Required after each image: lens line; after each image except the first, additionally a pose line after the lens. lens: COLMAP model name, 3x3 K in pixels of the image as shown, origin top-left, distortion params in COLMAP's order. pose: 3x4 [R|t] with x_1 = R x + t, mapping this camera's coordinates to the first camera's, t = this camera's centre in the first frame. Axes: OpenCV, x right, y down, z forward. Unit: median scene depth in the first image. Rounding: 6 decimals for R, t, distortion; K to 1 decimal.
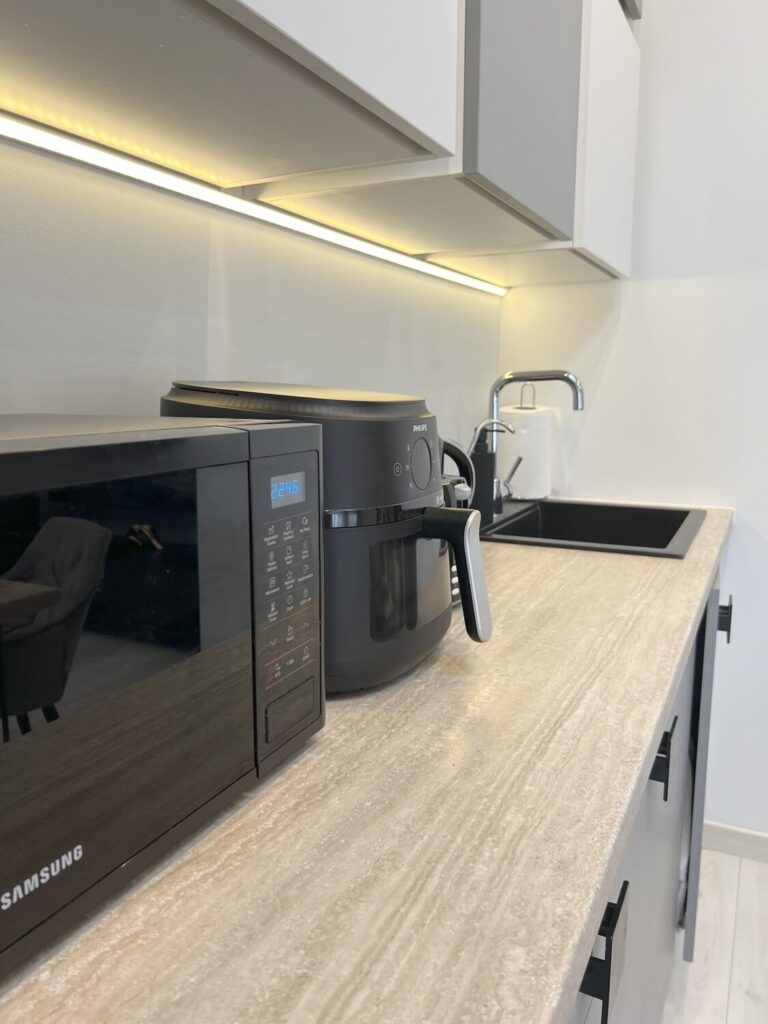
lens RADIAL K [[771.1, 0, 380.3], [0, 771.1, 508.4], [0, 0, 1]] dist [0.064147, -0.078100]
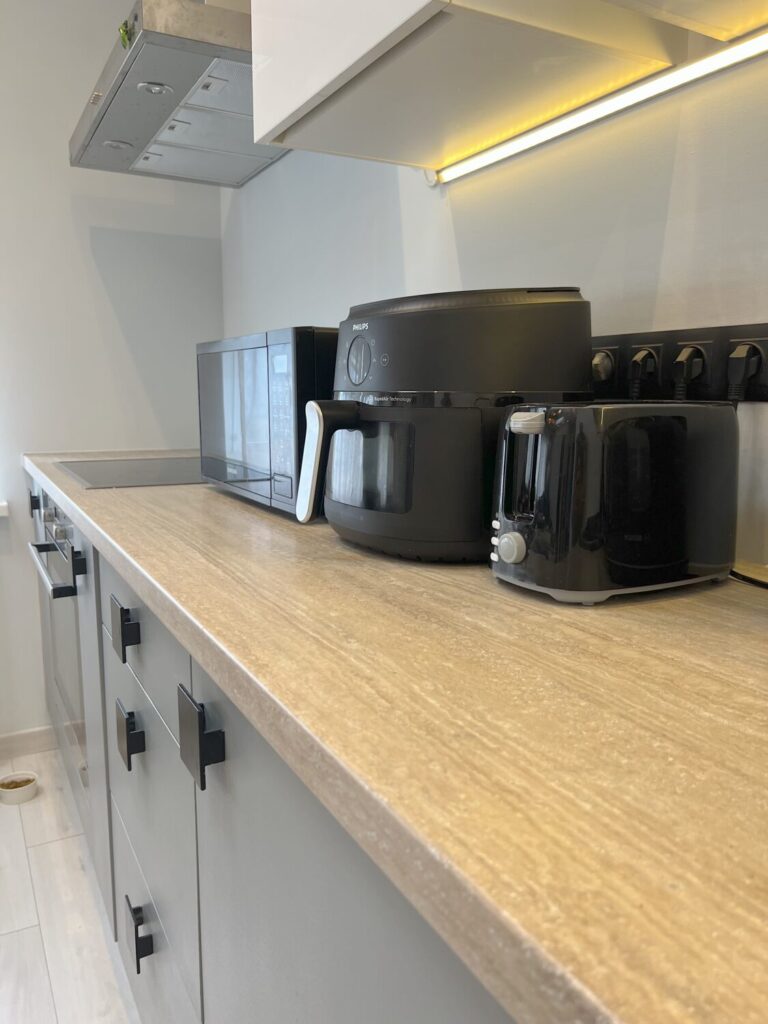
lens RADIAL K [[771.1, 0, 380.6], [0, 771.1, 517.8], [0, 0, 1]] dist [0.064147, -0.078100]
pose [[-0.564107, 0.128734, -0.815605, 0.753774], [-0.143698, 0.957392, 0.250501, -0.094038], [0.813102, 0.258510, -0.521573, 1.301221]]
